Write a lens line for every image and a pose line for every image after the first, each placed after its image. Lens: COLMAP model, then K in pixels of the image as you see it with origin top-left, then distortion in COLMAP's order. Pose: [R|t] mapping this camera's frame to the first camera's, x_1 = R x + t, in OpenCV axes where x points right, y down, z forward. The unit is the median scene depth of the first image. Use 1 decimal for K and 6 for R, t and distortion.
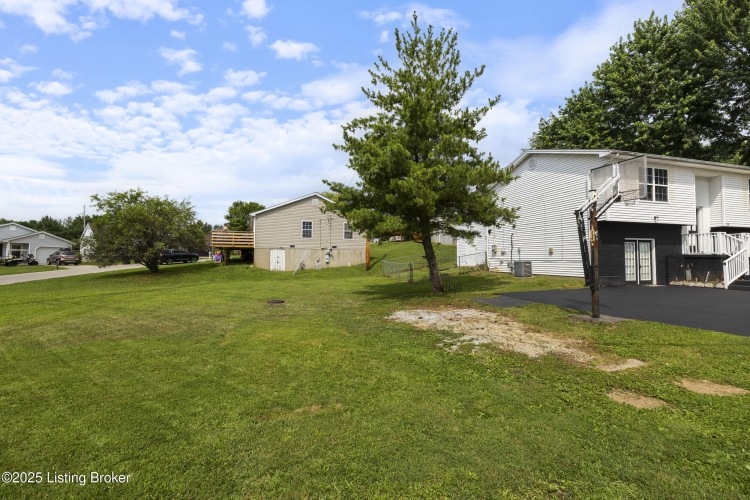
lens RADIAL K [[320.4, 0, 373.0], [0, 320.4, 246.9], [0, 0, 1]] dist [-0.002195, 0.000153]
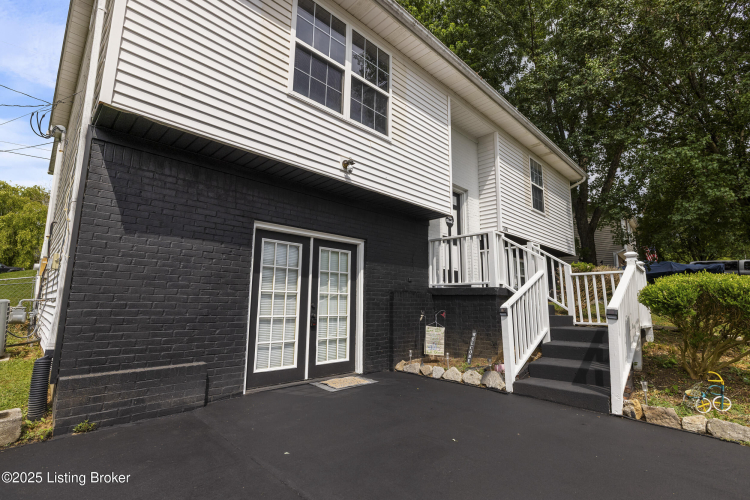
lens RADIAL K [[356.8, 0, 377.5], [0, 356.8, 247.6], [0, 0, 1]] dist [-0.004760, -0.000128]
pose [[0.874850, 0.081012, 0.477572, 0.705086], [-0.025920, 0.992332, -0.120849, 0.030164], [-0.483700, 0.093346, 0.870242, 0.645826]]
